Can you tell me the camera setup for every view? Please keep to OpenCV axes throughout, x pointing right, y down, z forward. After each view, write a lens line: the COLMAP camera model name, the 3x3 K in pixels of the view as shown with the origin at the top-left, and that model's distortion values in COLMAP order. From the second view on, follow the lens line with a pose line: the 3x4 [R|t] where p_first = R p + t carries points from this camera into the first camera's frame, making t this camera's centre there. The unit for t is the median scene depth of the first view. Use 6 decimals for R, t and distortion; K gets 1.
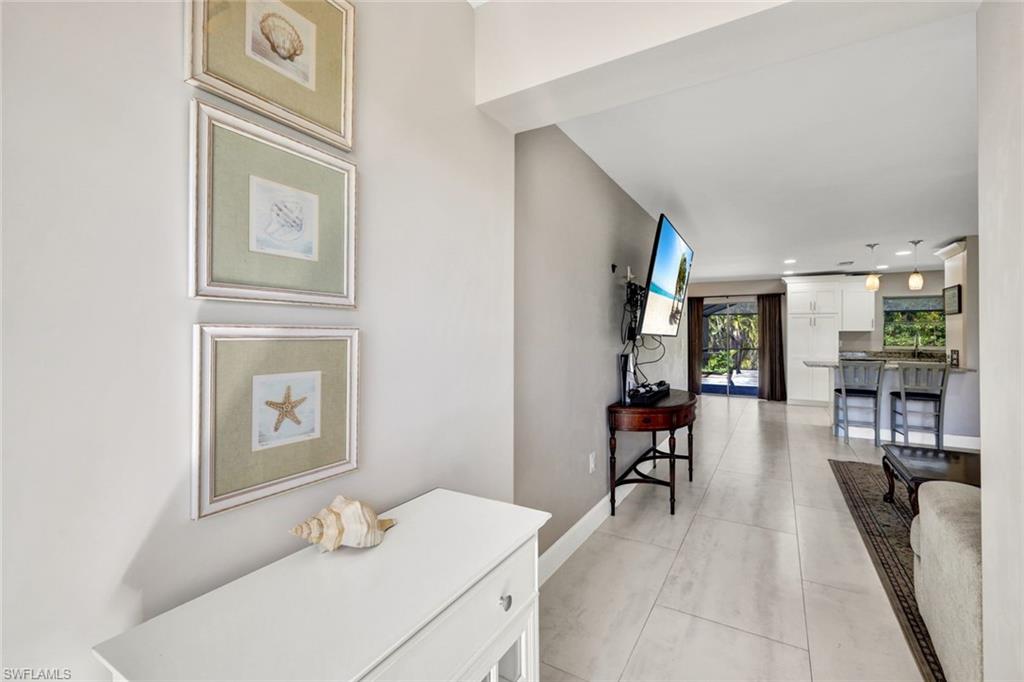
lens RADIAL K [[446.8, 0, 512.6], [0, 446.8, 334.3], [0, 0, 1]] dist [0.007273, -0.000372]
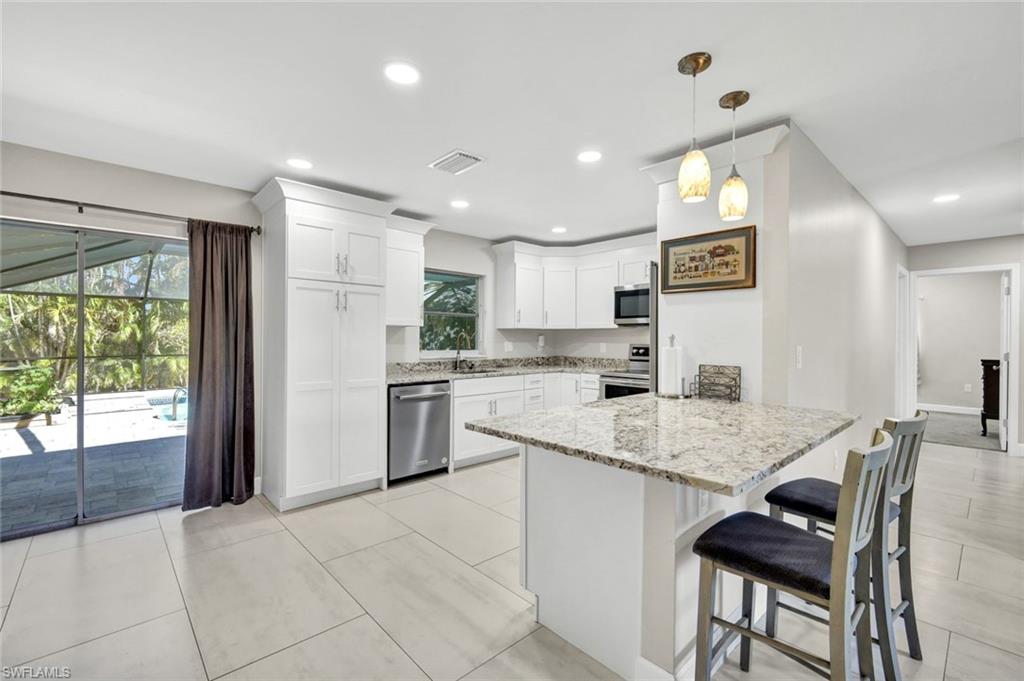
lens RADIAL K [[446.8, 0, 512.6], [0, 446.8, 333.8], [0, 0, 1]] dist [0.007273, -0.000372]
pose [[0.287998, 0.000475, 0.957631, 0.312094], [-0.003047, 0.999995, 0.000420, 0.001409], [-0.957626, -0.003039, 0.287998, 0.725324]]
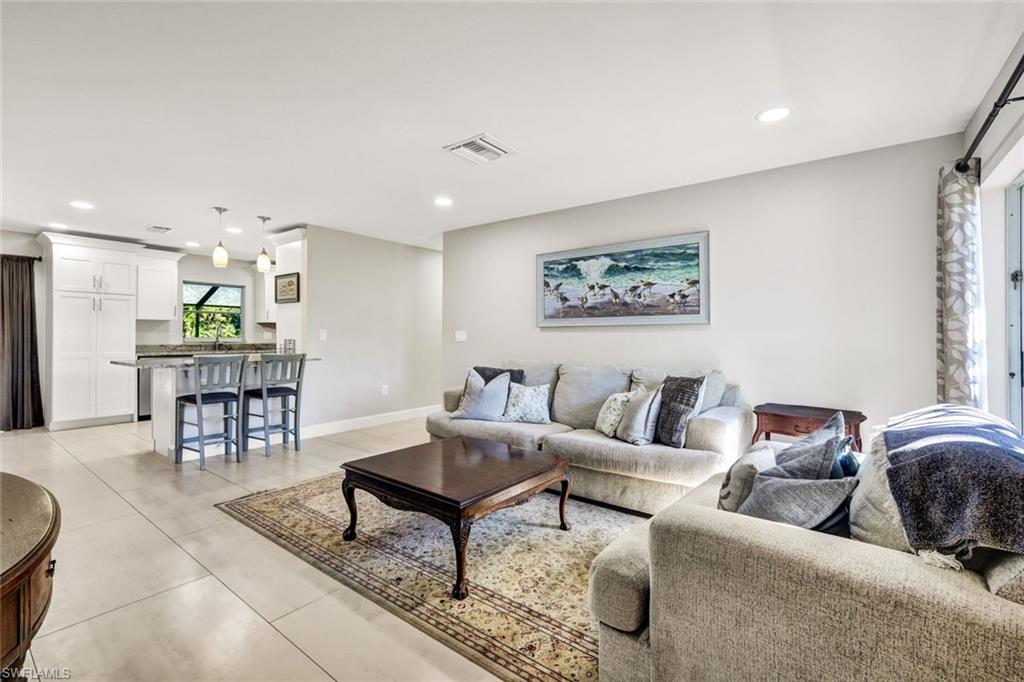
lens RADIAL K [[446.8, 0, 512.6], [0, 446.8, 334.3], [0, 0, 1]] dist [0.007273, -0.000372]
pose [[0.122729, -0.004819, 0.992429, 0.054563], [-0.005334, 0.999971, 0.005515, 0.010575], [-0.992426, -0.005970, 0.122700, 0.273283]]
